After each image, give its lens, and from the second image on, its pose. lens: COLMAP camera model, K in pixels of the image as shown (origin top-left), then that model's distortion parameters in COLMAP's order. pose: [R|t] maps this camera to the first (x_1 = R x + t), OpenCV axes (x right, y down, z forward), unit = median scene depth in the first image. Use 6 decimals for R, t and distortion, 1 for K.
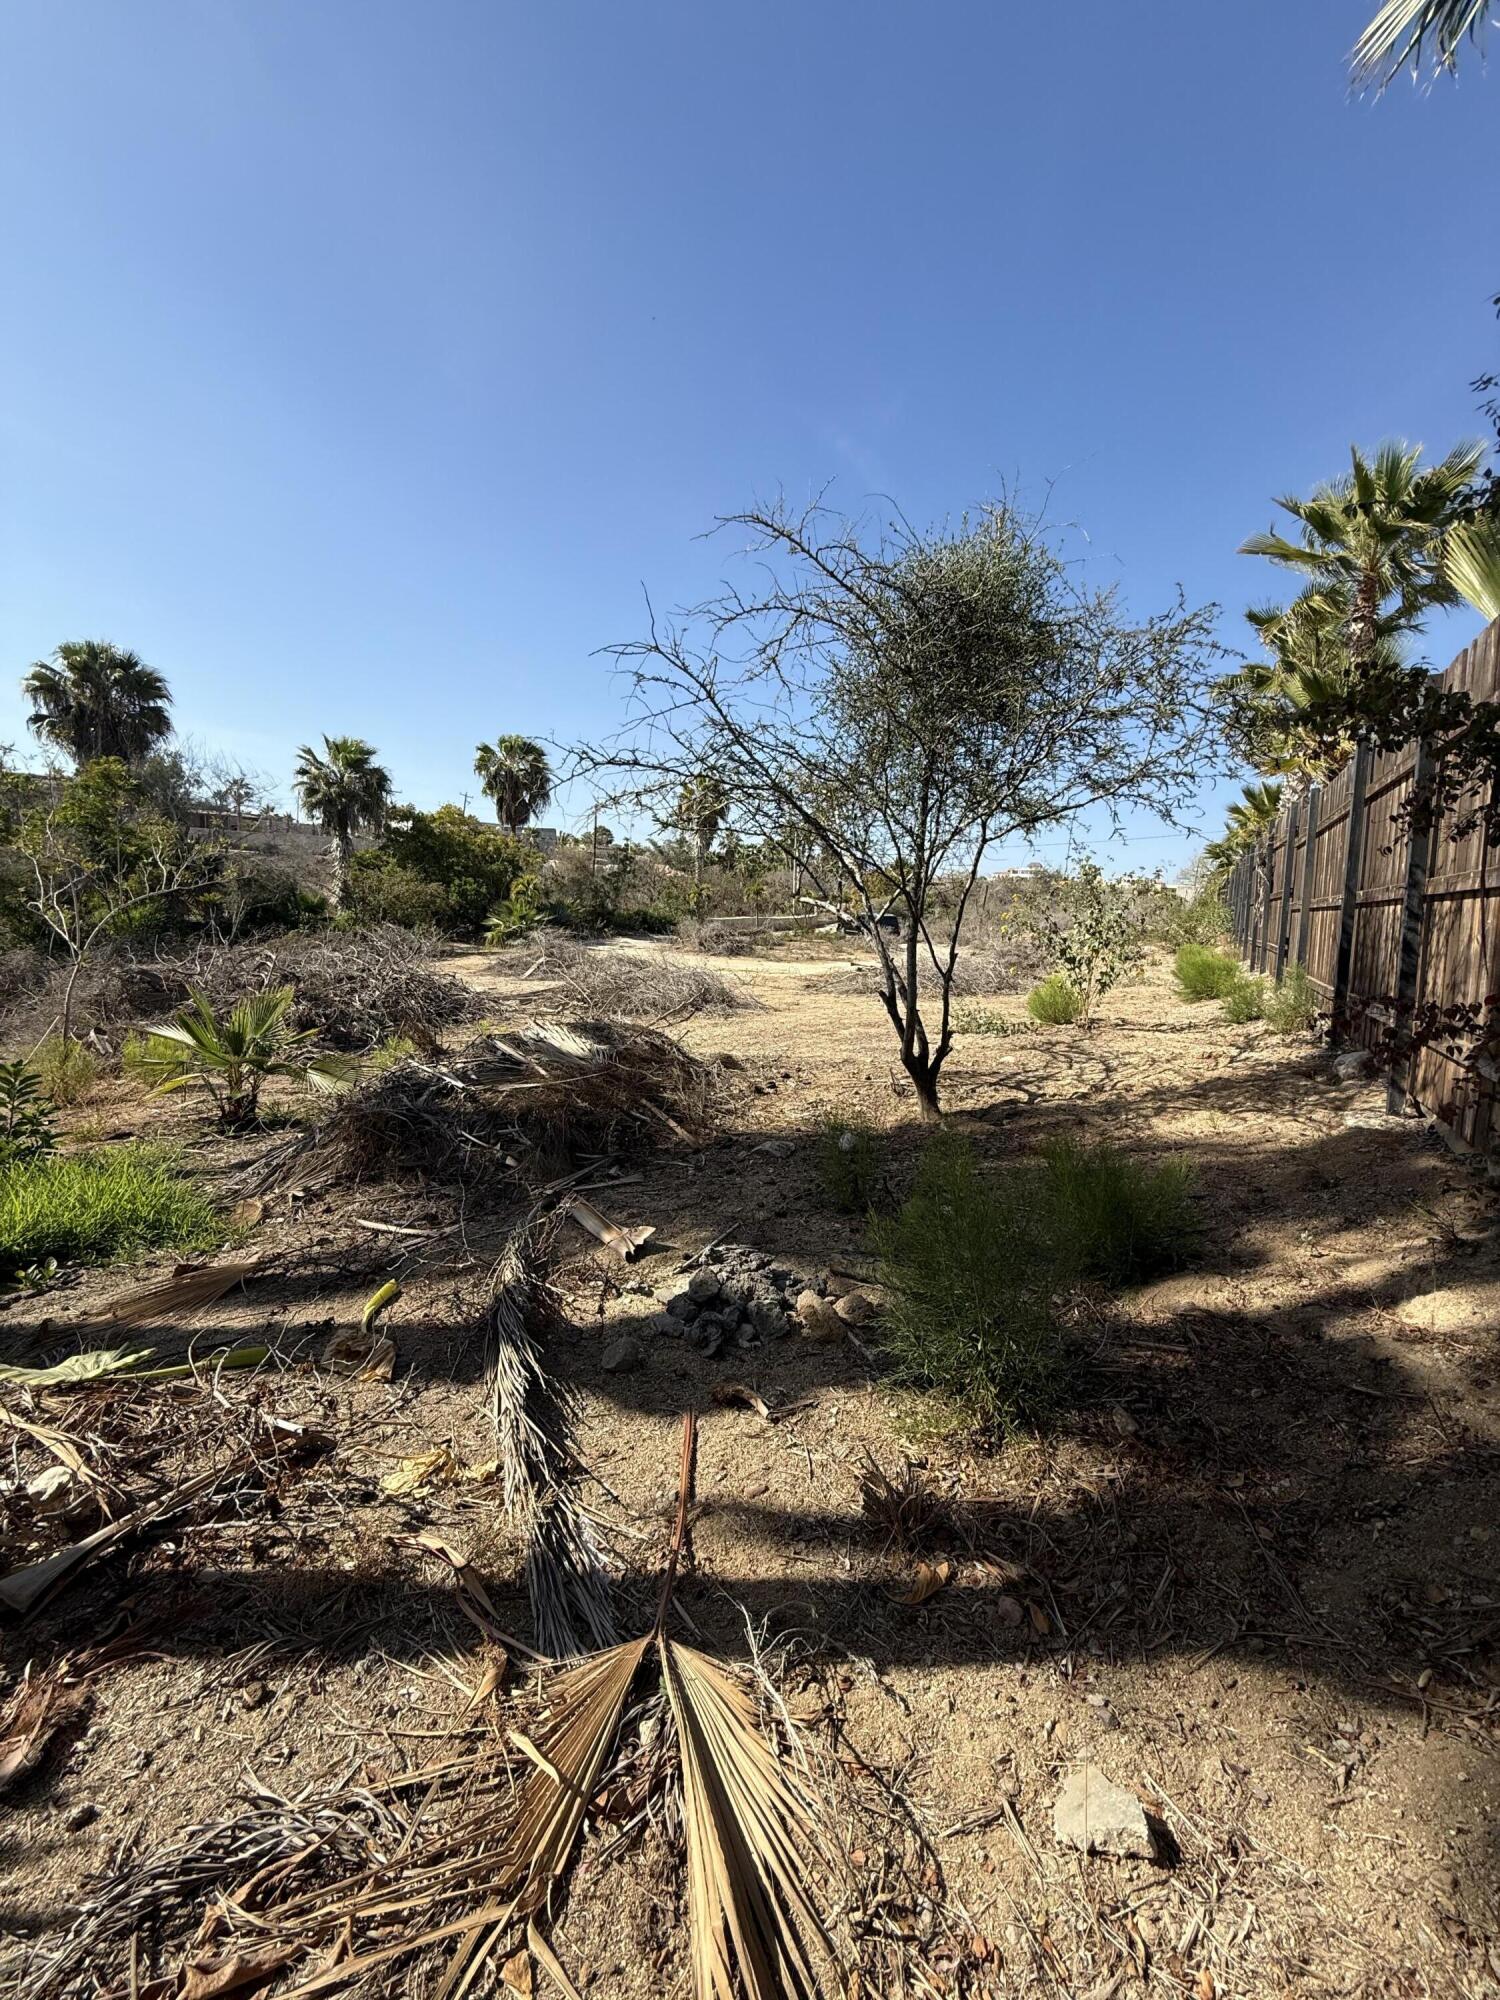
lens RADIAL K [[793.7, 0, 753.0], [0, 793.7, 995.0], [0, 0, 1]] dist [-0.000585, 0.000546]
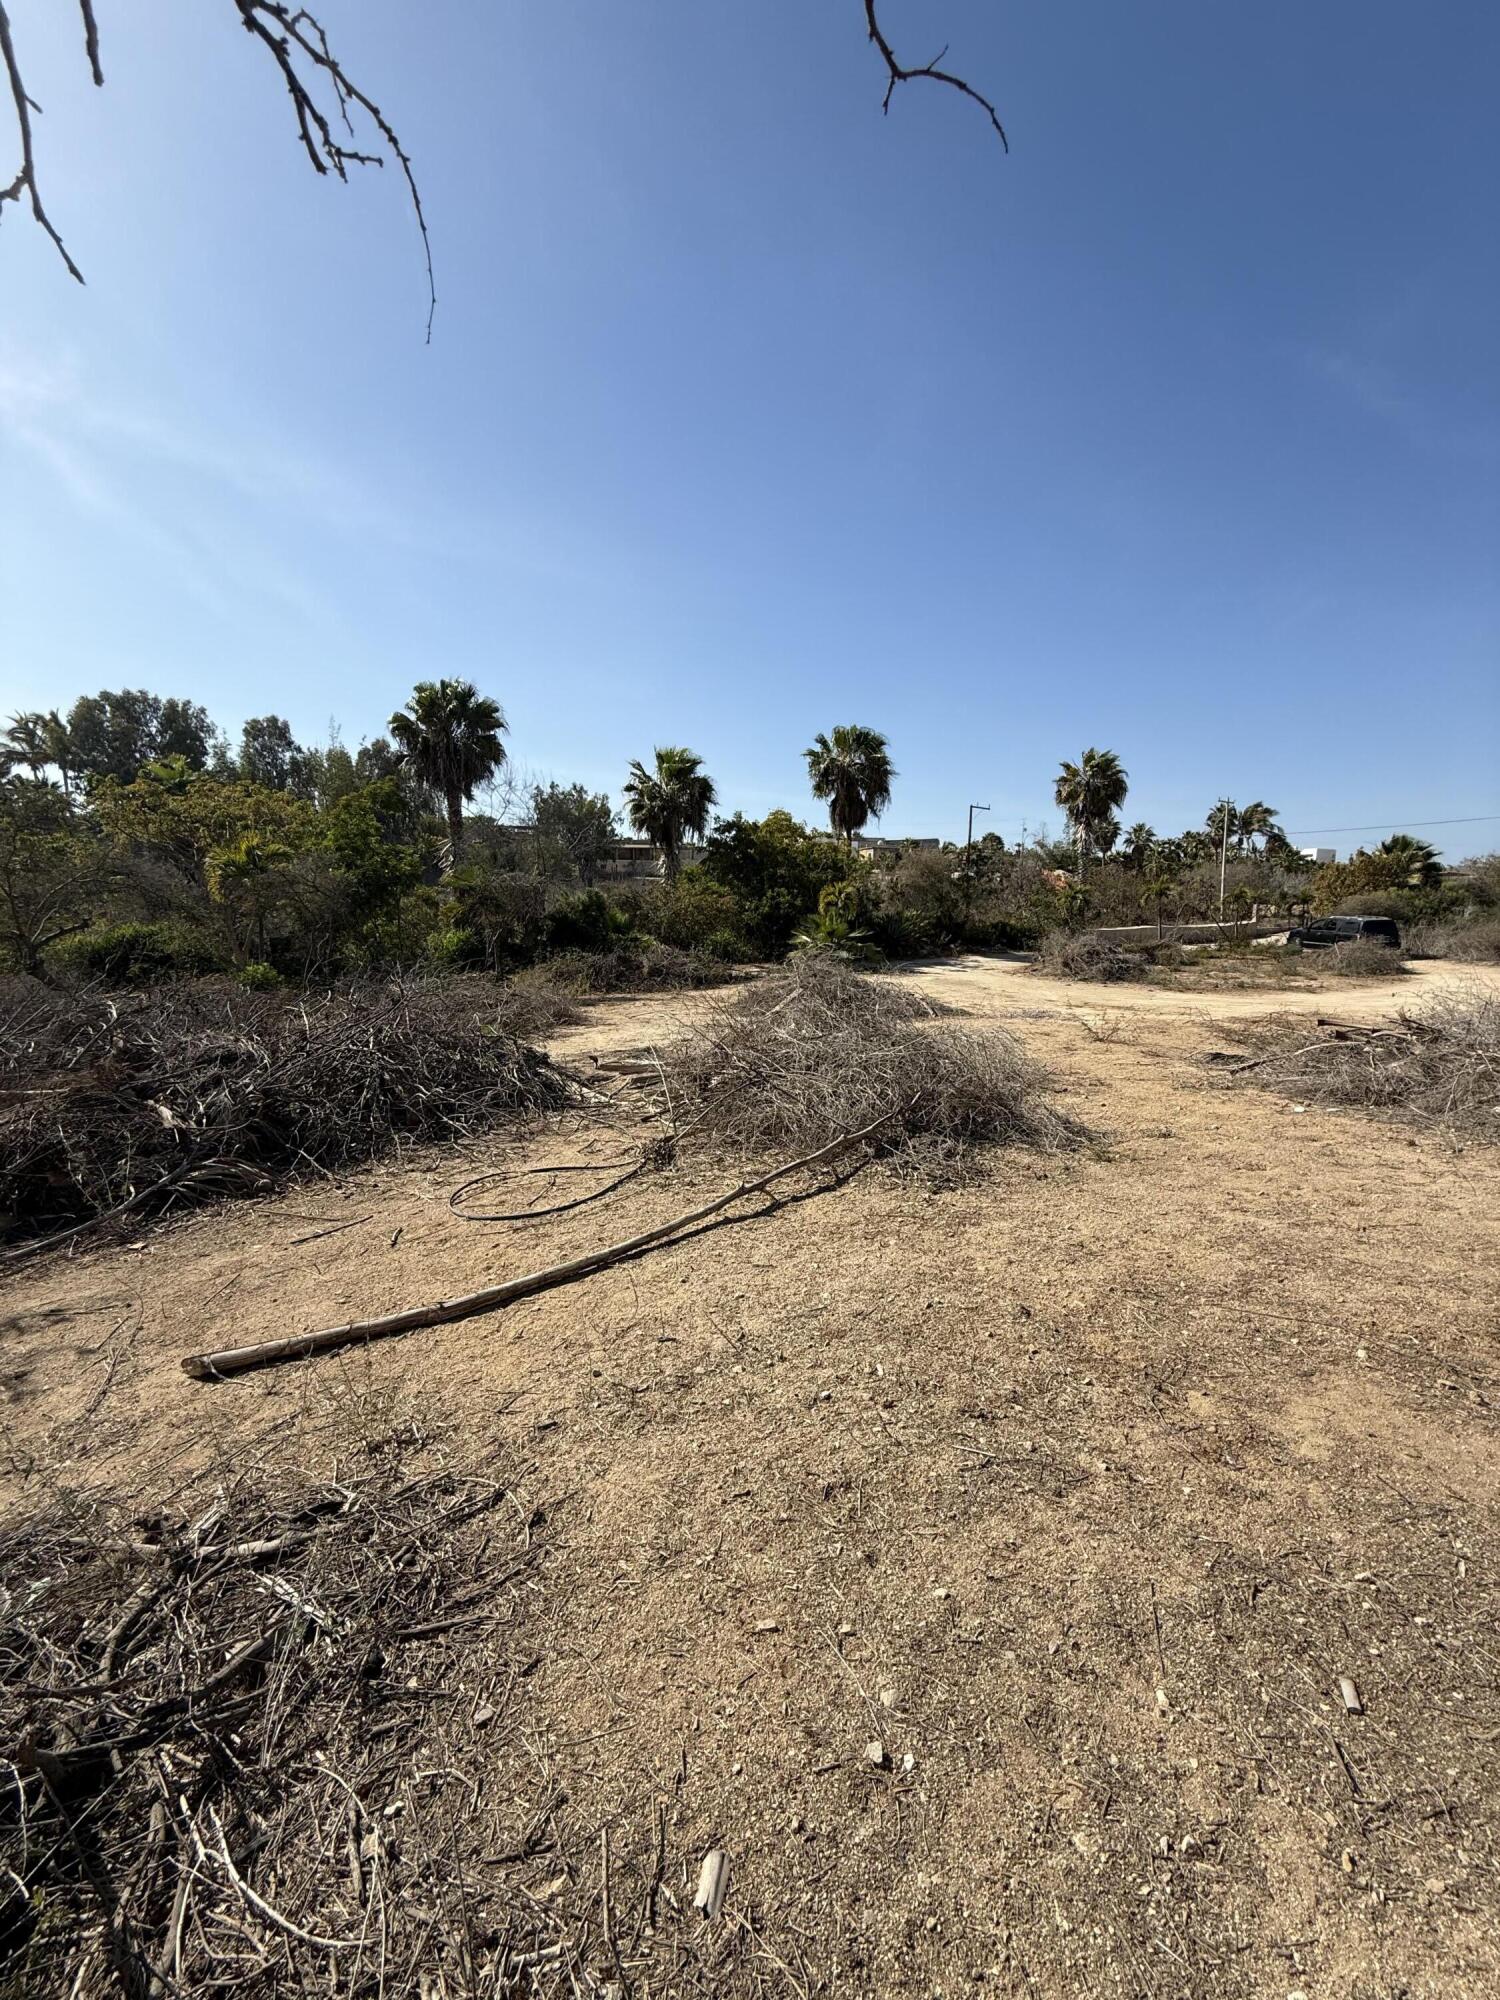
lens RADIAL K [[794.8, 0, 752.2], [0, 794.8, 994.0], [0, 0, 1]] dist [-0.000247, 0.000470]
pose [[0.883298, 0.016066, -0.468536, 0.275013], [-0.024436, 0.999632, -0.011790, -0.245696], [0.468174, 0.021863, 0.883366, 2.471735]]
